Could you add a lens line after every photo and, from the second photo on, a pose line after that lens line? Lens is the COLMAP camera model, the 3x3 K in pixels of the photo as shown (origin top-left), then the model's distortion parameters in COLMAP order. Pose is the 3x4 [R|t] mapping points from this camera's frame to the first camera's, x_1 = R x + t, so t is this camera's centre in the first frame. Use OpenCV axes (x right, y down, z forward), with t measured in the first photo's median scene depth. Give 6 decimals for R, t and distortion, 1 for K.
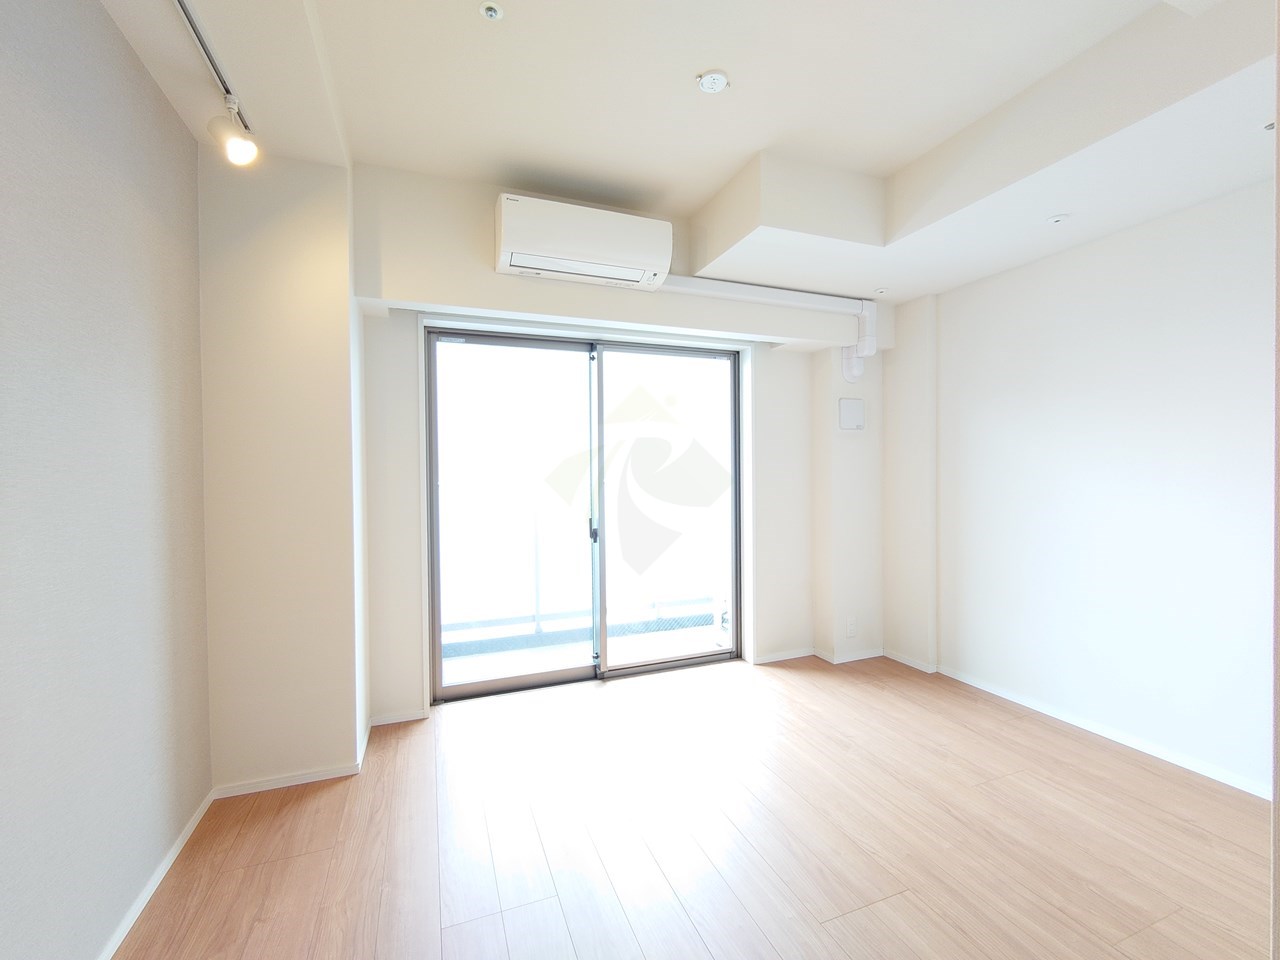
lens RADIAL K [[546.2, 0, 637.7], [0, 546.2, 475.7], [0, 0, 1]] dist [-0.001800, -0.000072]
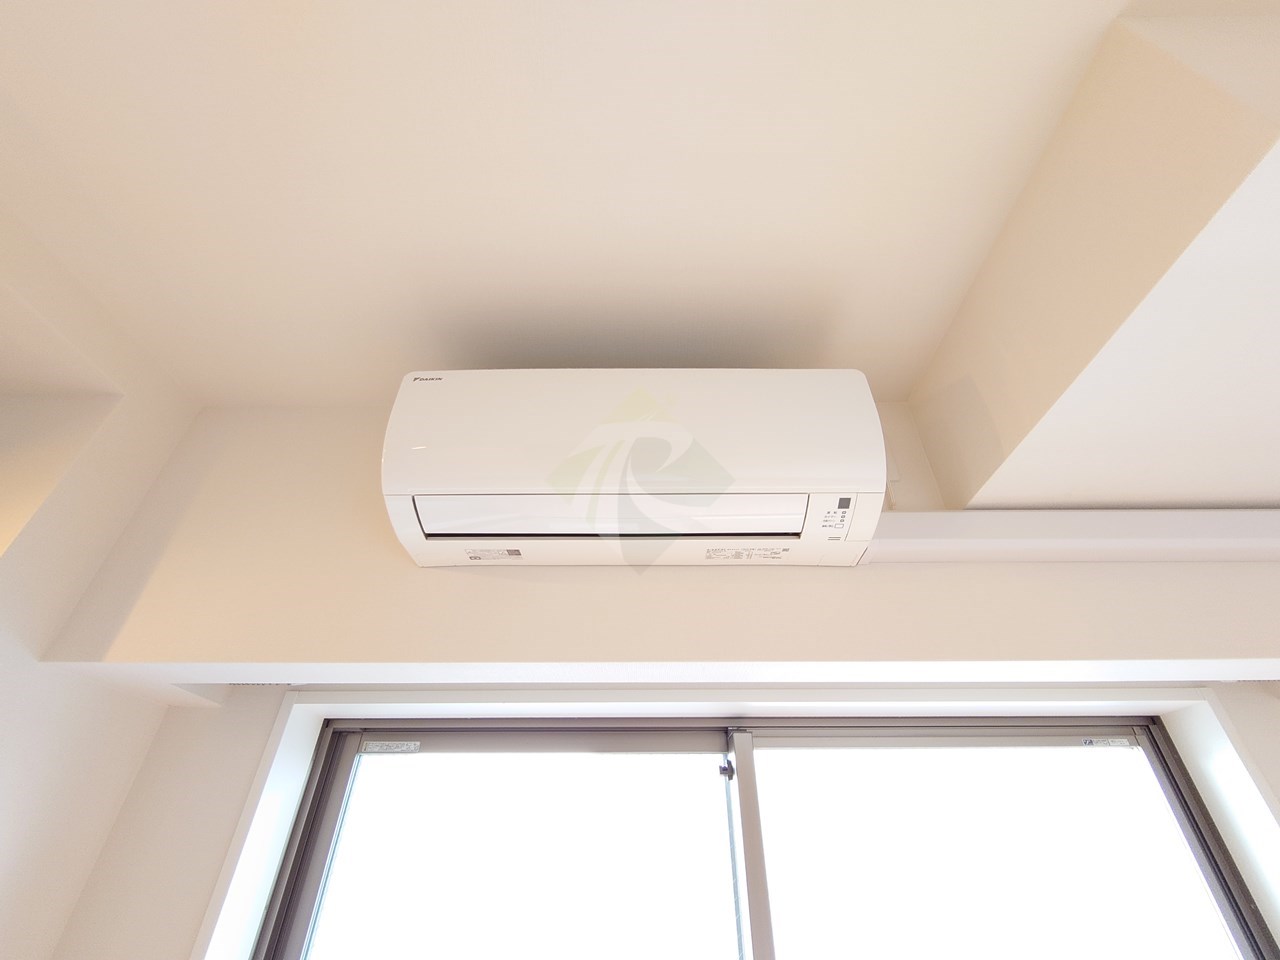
lens RADIAL K [[546.2, 0, 638.5], [0, 546.2, 477.4], [0, 0, 1]] dist [-0.001800, -0.000072]
pose [[0.928194, -0.212468, -0.305472, 0.017848], [-0.012459, 0.802741, -0.596197, -0.151796], [0.371888, 0.557192, 0.742453, 0.582025]]
